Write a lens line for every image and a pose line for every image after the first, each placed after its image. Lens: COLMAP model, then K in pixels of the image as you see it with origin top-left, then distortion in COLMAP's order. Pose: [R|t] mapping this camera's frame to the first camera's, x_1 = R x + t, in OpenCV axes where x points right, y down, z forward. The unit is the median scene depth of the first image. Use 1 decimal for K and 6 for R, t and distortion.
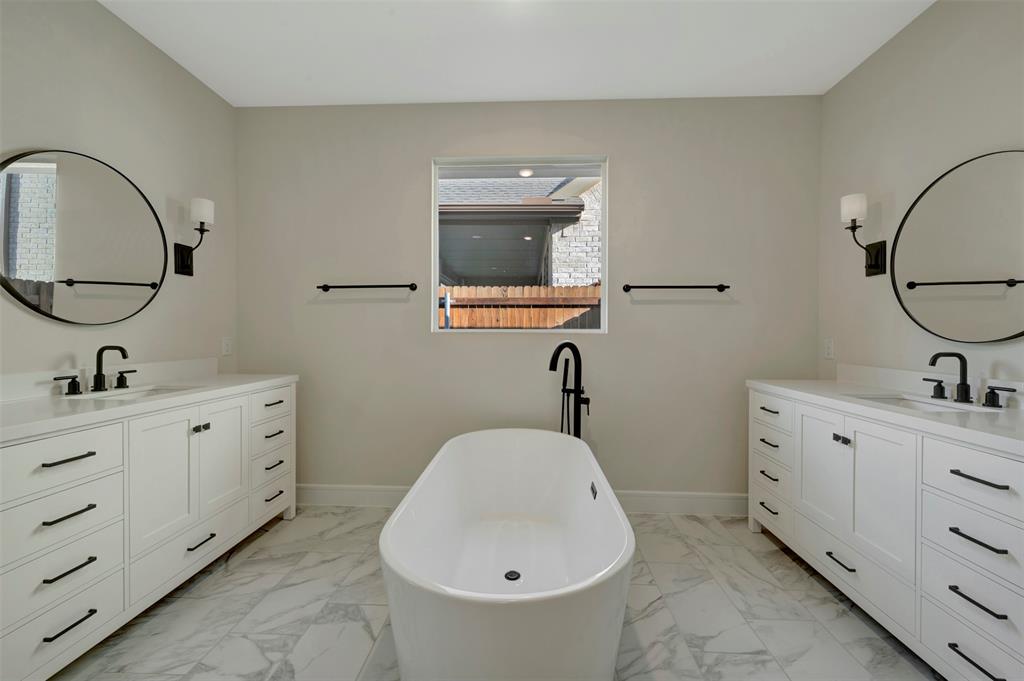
lens RADIAL K [[407.3, 0, 513.4], [0, 407.3, 337.3], [0, 0, 1]] dist [-0.000755, 0.000410]
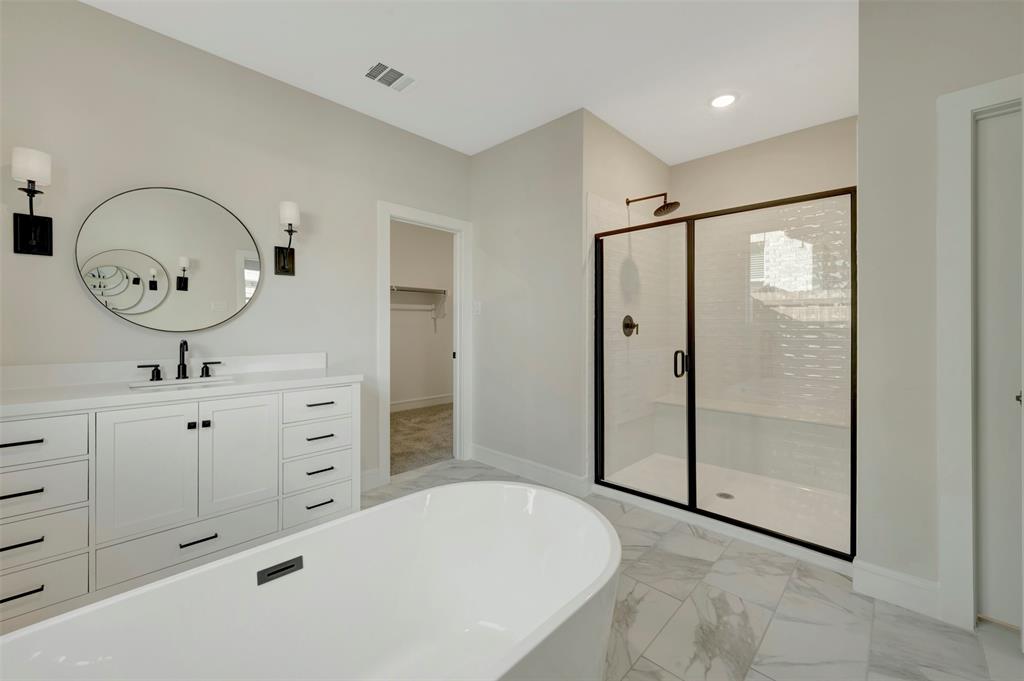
lens RADIAL K [[407.3, 0, 513.8], [0, 407.3, 328.1], [0, 0, 1]] dist [-0.000755, 0.000410]
pose [[-0.751731, -0.009204, 0.659406, -0.369811], [0.001907, 0.999868, 0.016130, -0.012421], [-0.659467, 0.013383, -0.751614, 0.911726]]
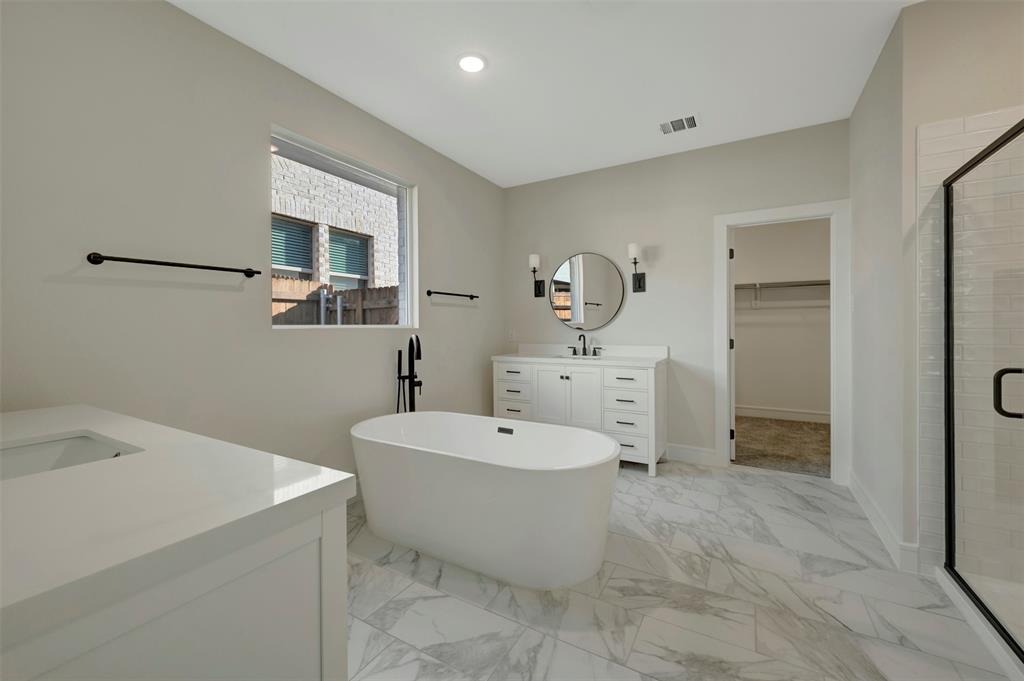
lens RADIAL K [[407.3, 0, 516.5], [0, 407.3, 323.6], [0, 0, 1]] dist [-0.000755, 0.000410]
pose [[0.459828, 0.000117, 0.888008, -0.840539], [0.019376, 0.999761, -0.010165, -0.005957], [-0.887797, 0.021881, 0.459716, 0.186676]]
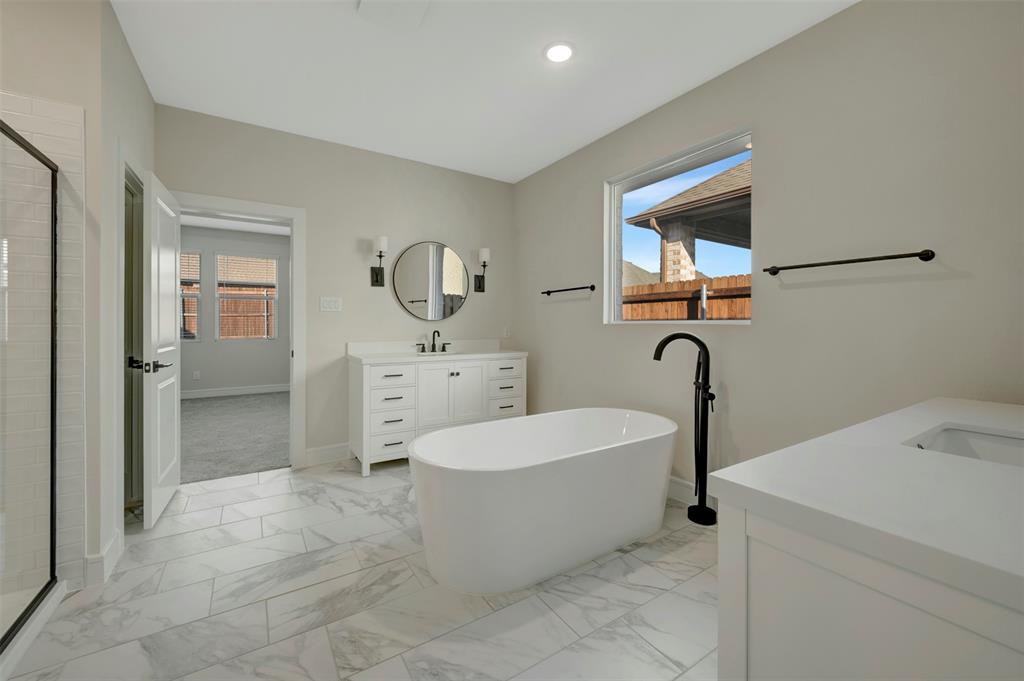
lens RADIAL K [[407.3, 0, 515.0], [0, 407.3, 324.9], [0, 0, 1]] dist [-0.000755, 0.000410]
pose [[0.583133, -0.000145, -0.812377, 0.738622], [-0.010708, 0.999912, -0.007865, 0.003747], [0.812306, 0.013286, 0.583080, 0.089081]]
